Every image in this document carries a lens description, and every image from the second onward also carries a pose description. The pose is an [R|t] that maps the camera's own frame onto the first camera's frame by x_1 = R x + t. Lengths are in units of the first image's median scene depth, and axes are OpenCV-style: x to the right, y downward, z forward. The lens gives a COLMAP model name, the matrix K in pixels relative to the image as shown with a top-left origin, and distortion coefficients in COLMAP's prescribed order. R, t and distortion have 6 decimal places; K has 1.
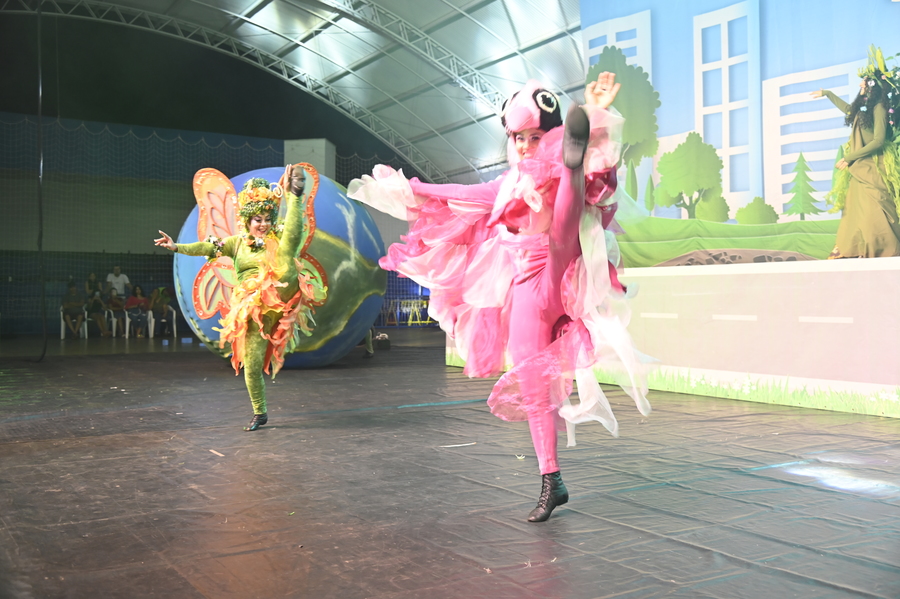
lens RADIAL K [[915.7, 0, 441.0], [0, 915.7, 287.1], [0, 0, 1]] dist [-0.022099, 0.000000]
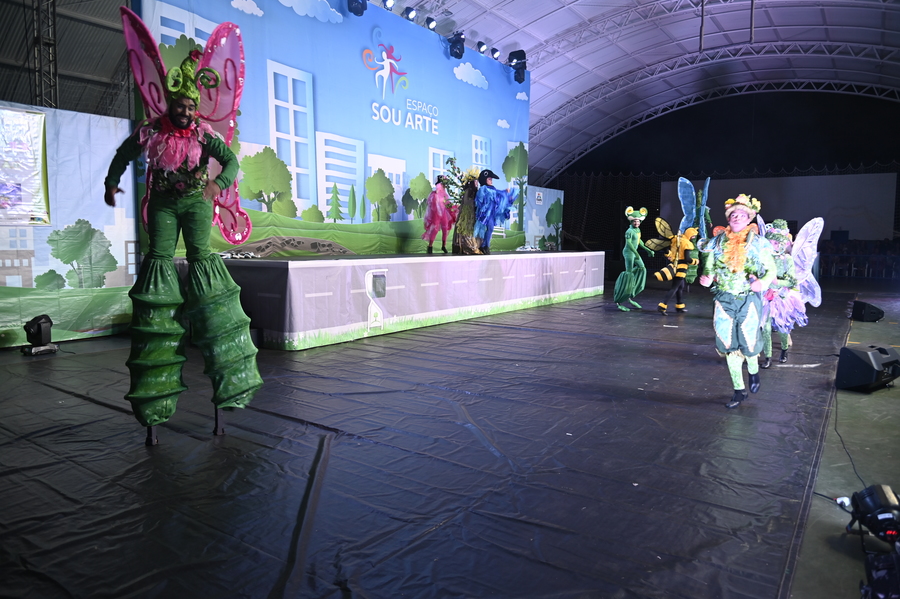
lens RADIAL K [[626.3, 0, 452.0], [0, 626.3, 289.8], [0, 0, 1]] dist [-0.024648, 0.002323]
pose [[-0.405288, -0.076028, 0.911022, -0.692527], [-0.021020, 0.997047, 0.073855, -0.034598], [-0.913947, 0.010783, -0.405690, 1.142150]]
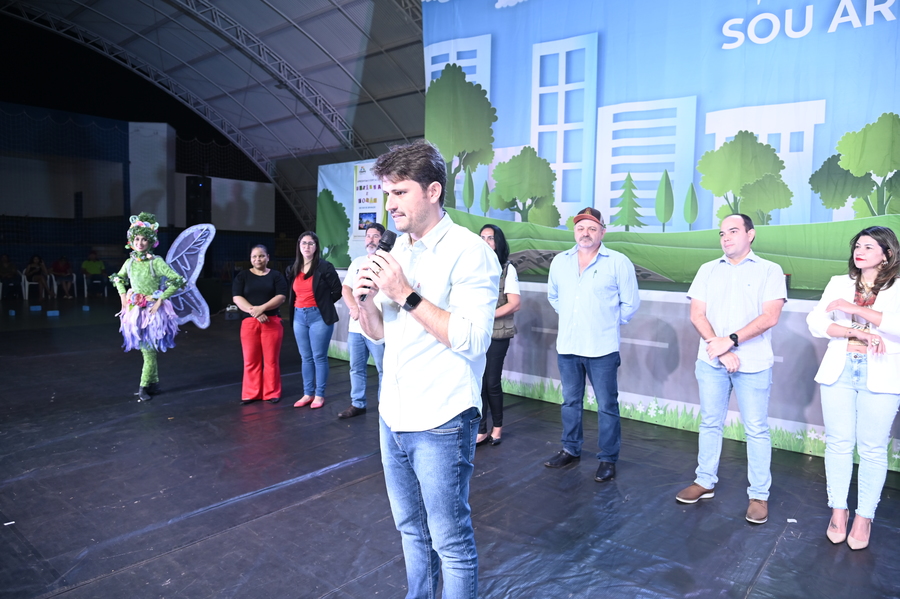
lens RADIAL K [[626.3, 0, 437.2], [0, 626.3, 294.7], [0, 0, 1]] dist [-0.024648, 0.002323]
pose [[0.955296, 0.004614, 0.295615, -0.067984], [-0.030753, 0.996005, 0.083834, -0.046245], [-0.294047, -0.089177, 0.951622, 0.267745]]
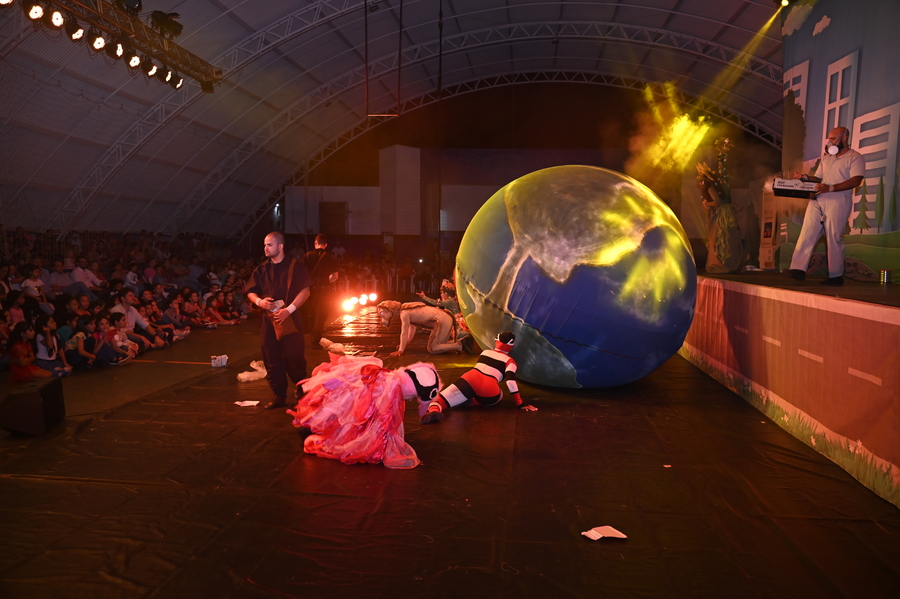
lens RADIAL K [[695.1, 0, 471.9], [0, 695.1, 281.8], [0, 0, 1]] dist [-0.007557, -0.009971]
pose [[0.806806, 0.042510, -0.589285, 0.462779], [-0.008328, 0.998127, 0.060601, -0.054500], [0.590757, -0.043986, 0.805650, -0.068219]]
